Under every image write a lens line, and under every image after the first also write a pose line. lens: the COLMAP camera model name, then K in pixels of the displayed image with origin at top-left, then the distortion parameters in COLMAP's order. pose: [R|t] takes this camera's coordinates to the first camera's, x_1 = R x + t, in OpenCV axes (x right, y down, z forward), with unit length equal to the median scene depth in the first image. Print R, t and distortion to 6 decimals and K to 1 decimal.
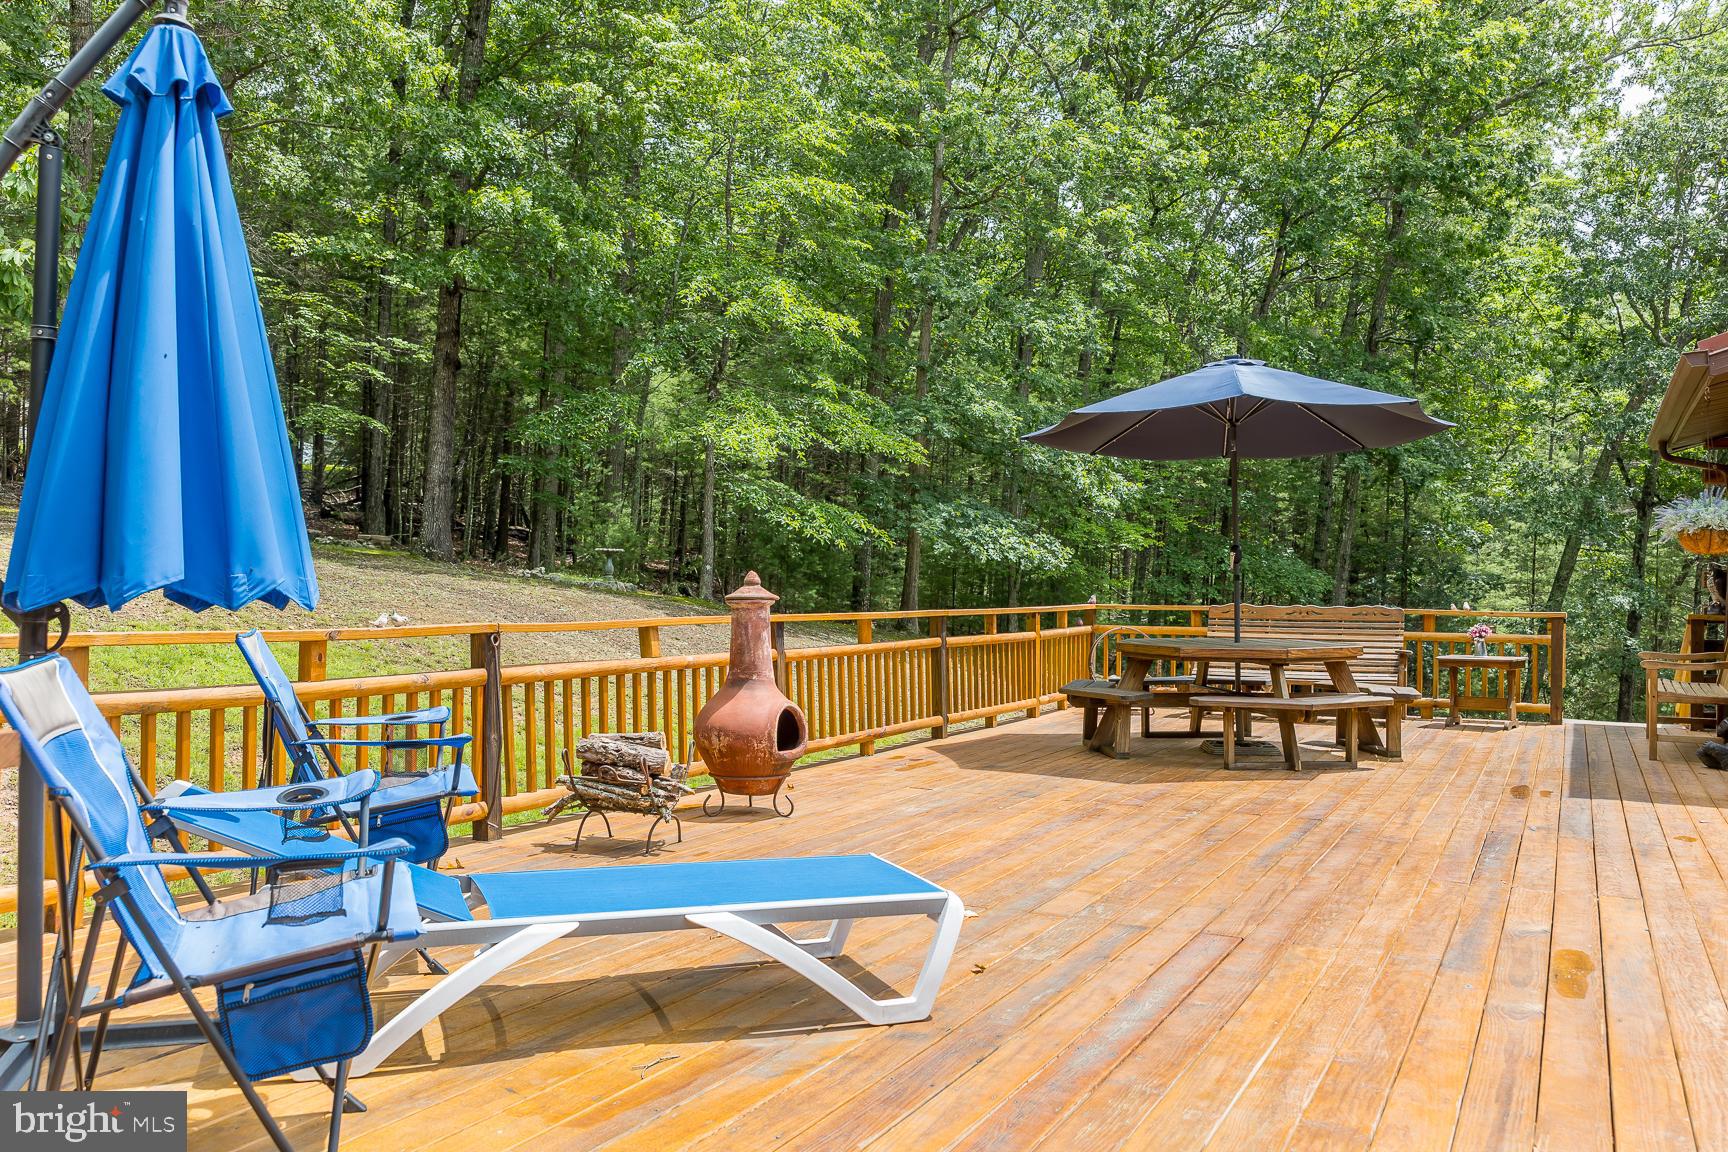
lens RADIAL K [[1425.8, 0, 864.0], [0, 1425.8, 576.0], [0, 0, 1]] dist [-0.060567, 0.067831]
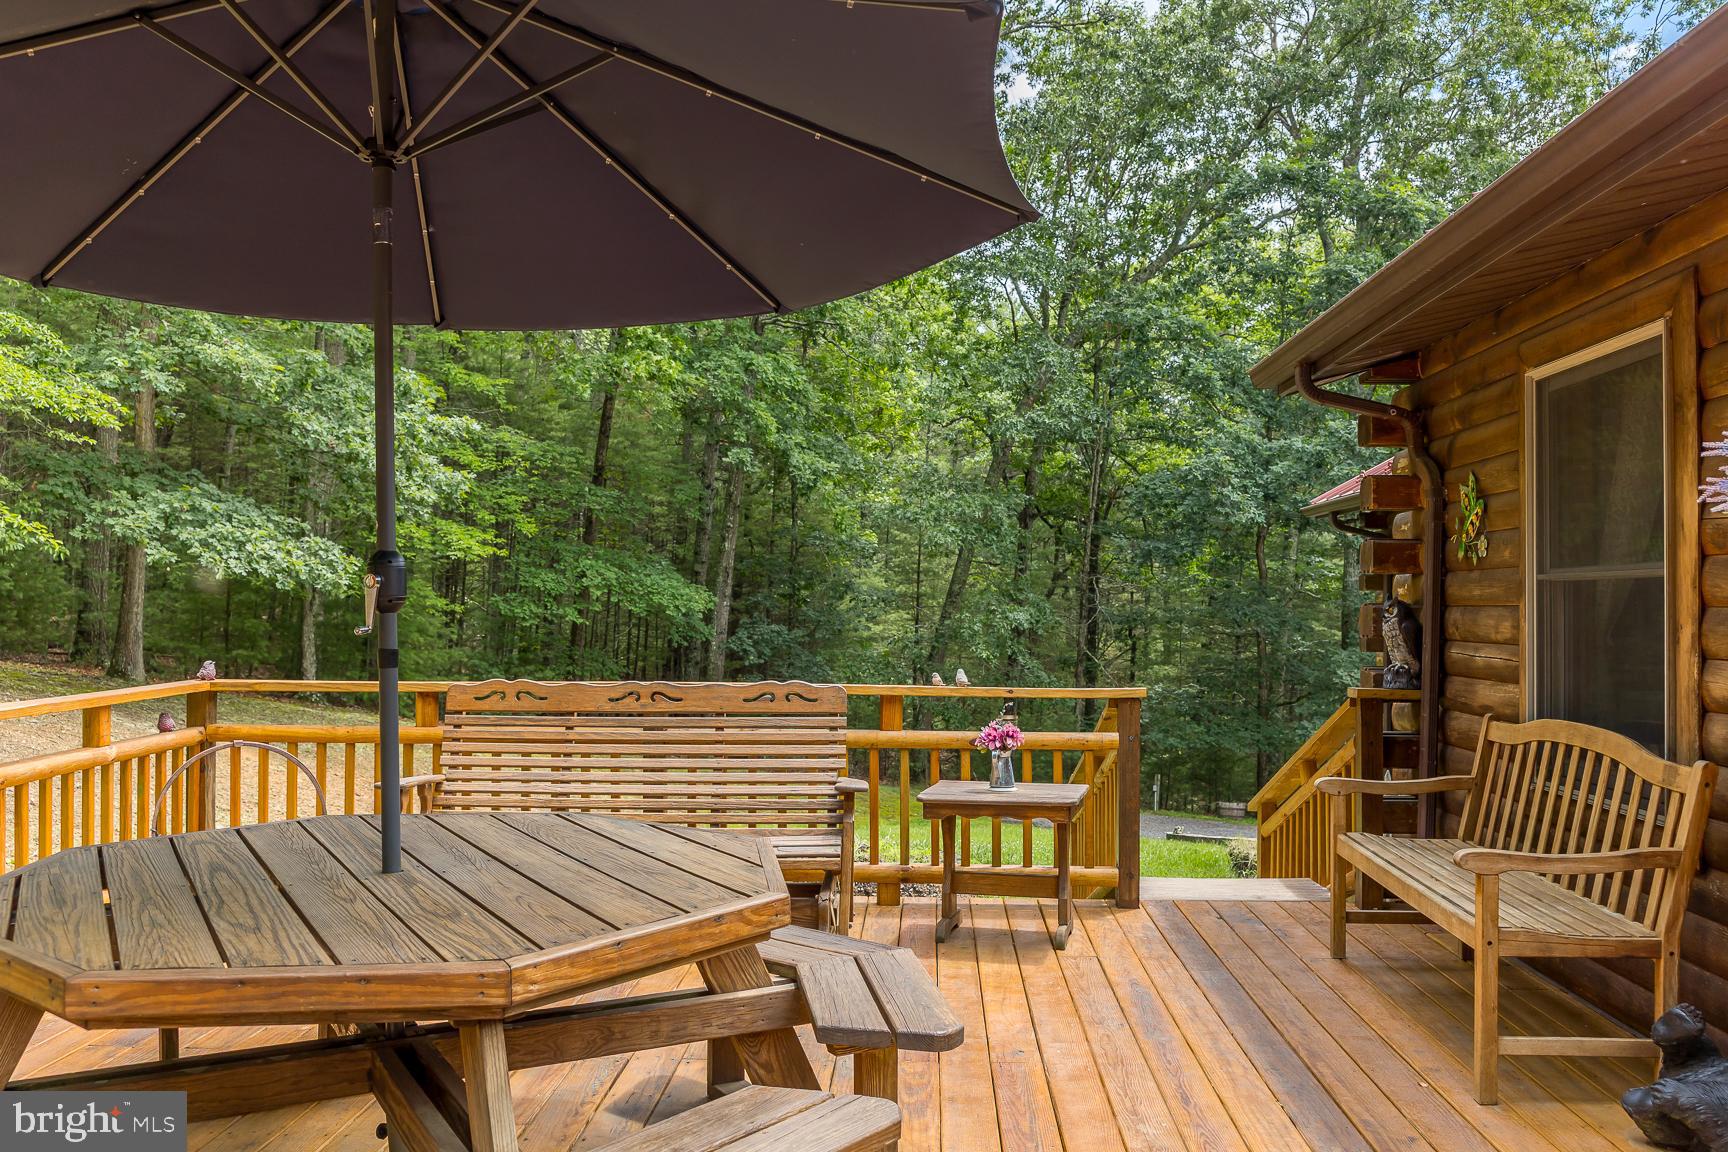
lens RADIAL K [[1425.8, 0, 864.0], [0, 1425.8, 576.0], [0, 0, 1]] dist [-0.060567, 0.067831]
pose [[0.911717, 0.001577, 0.410816, 0.079594], [0.001093, 0.999980, -0.006265, -0.005270], [-0.410818, 0.006161, 0.911697, 0.237425]]
